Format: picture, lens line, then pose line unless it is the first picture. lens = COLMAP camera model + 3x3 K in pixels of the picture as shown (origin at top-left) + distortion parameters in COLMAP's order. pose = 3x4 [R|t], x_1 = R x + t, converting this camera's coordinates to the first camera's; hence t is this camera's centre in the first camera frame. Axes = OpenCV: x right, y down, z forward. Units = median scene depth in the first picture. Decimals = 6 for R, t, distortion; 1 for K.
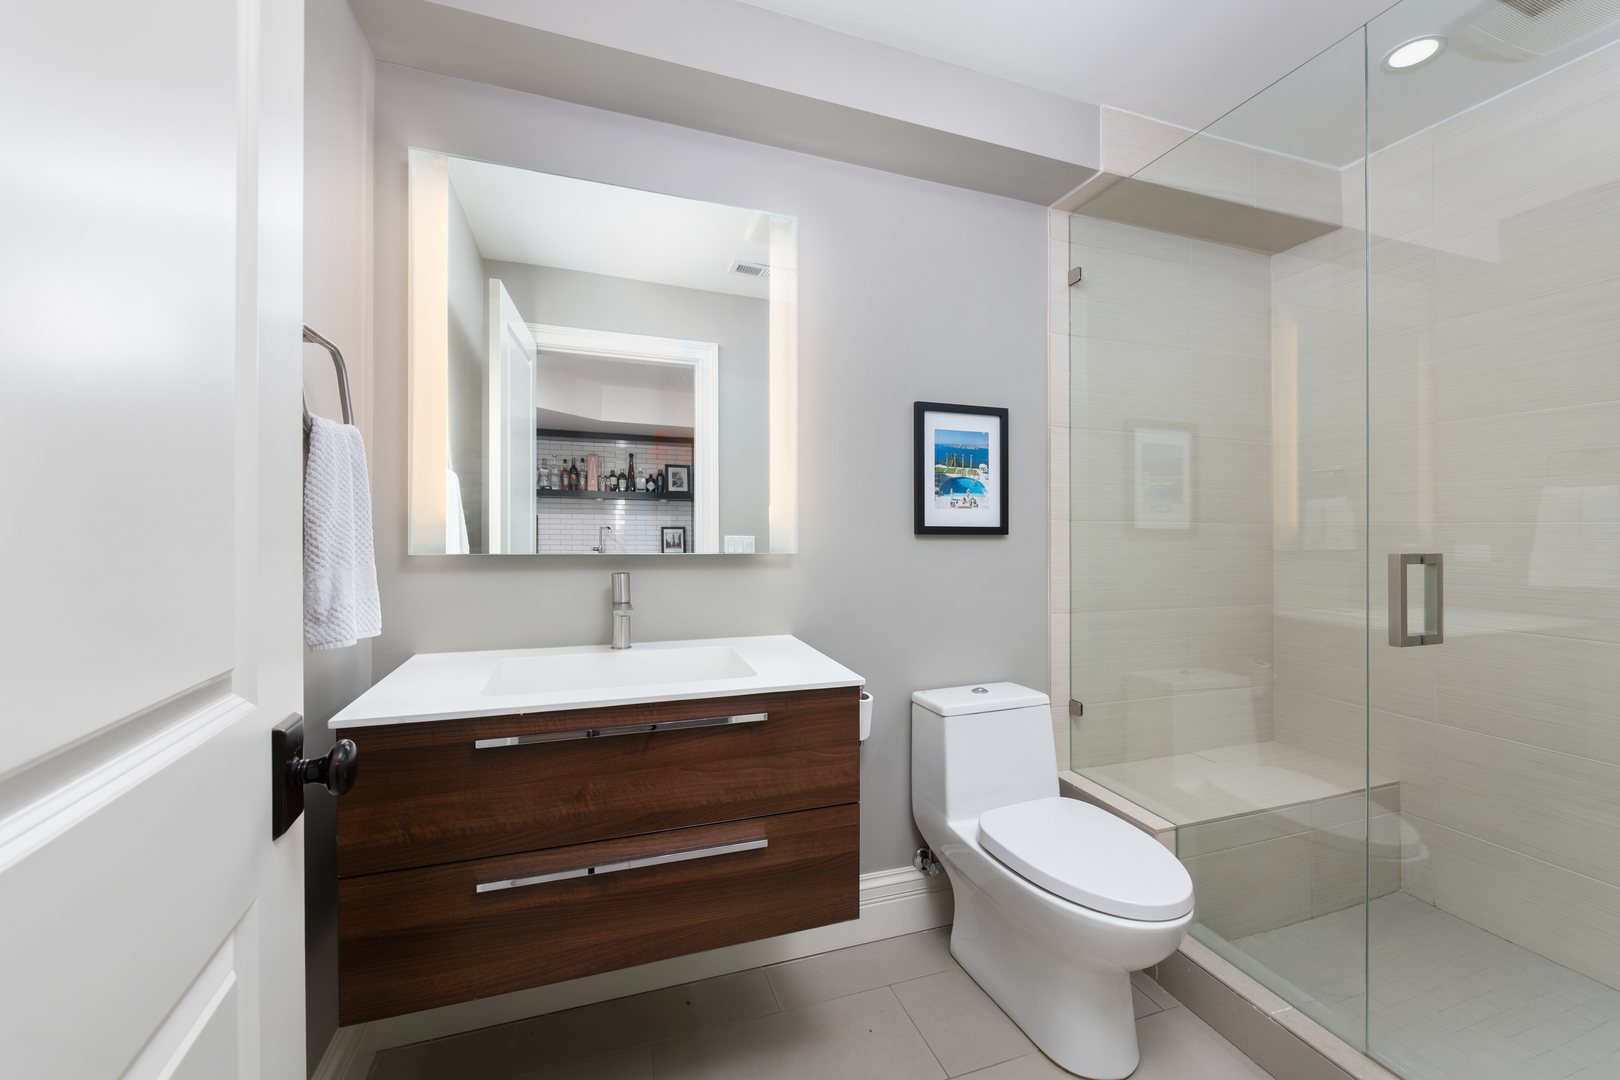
lens RADIAL K [[635.9, 0, 810.0], [0, 635.9, 540.0], [0, 0, 1]] dist [0.019090, -0.004374]
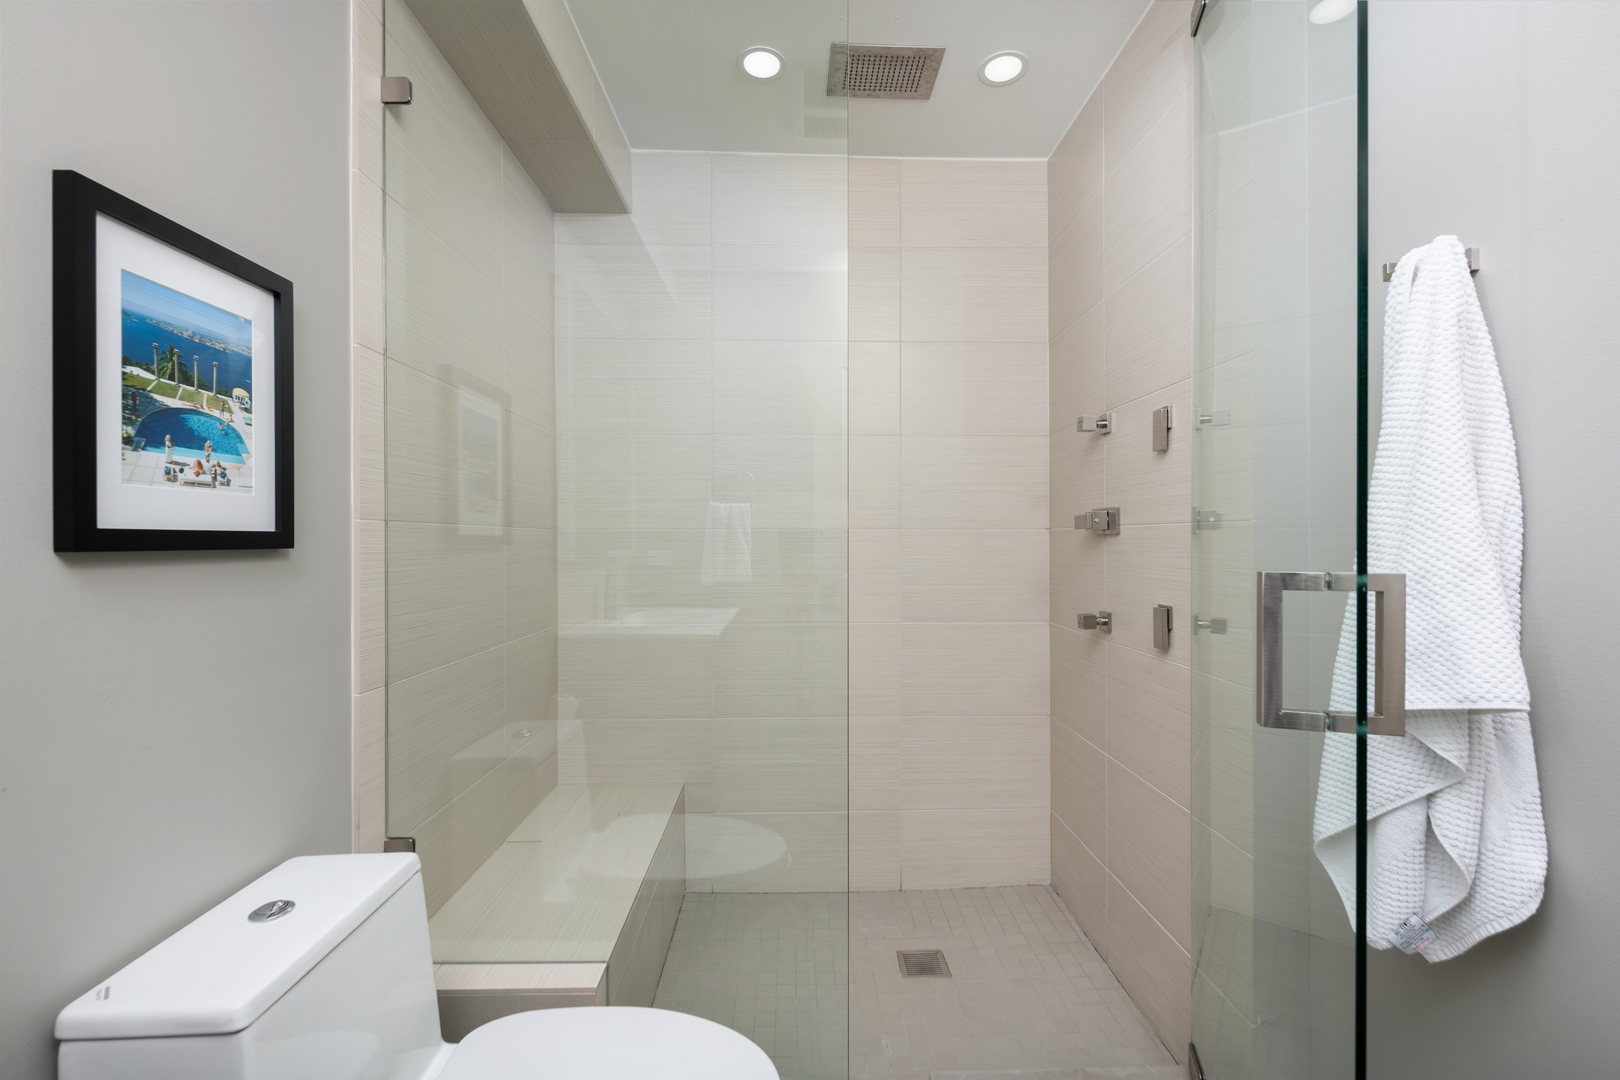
lens RADIAL K [[700.9, 0, 810.0], [0, 700.9, 540.0], [0, 0, 1]] dist [0.000176, 0.000007]
pose [[0.308289, -0.005786, 0.951275, -0.069574], [0.013276, 0.999910, 0.001780, -0.010352], [-0.951200, 0.012080, 0.308339, 0.478786]]
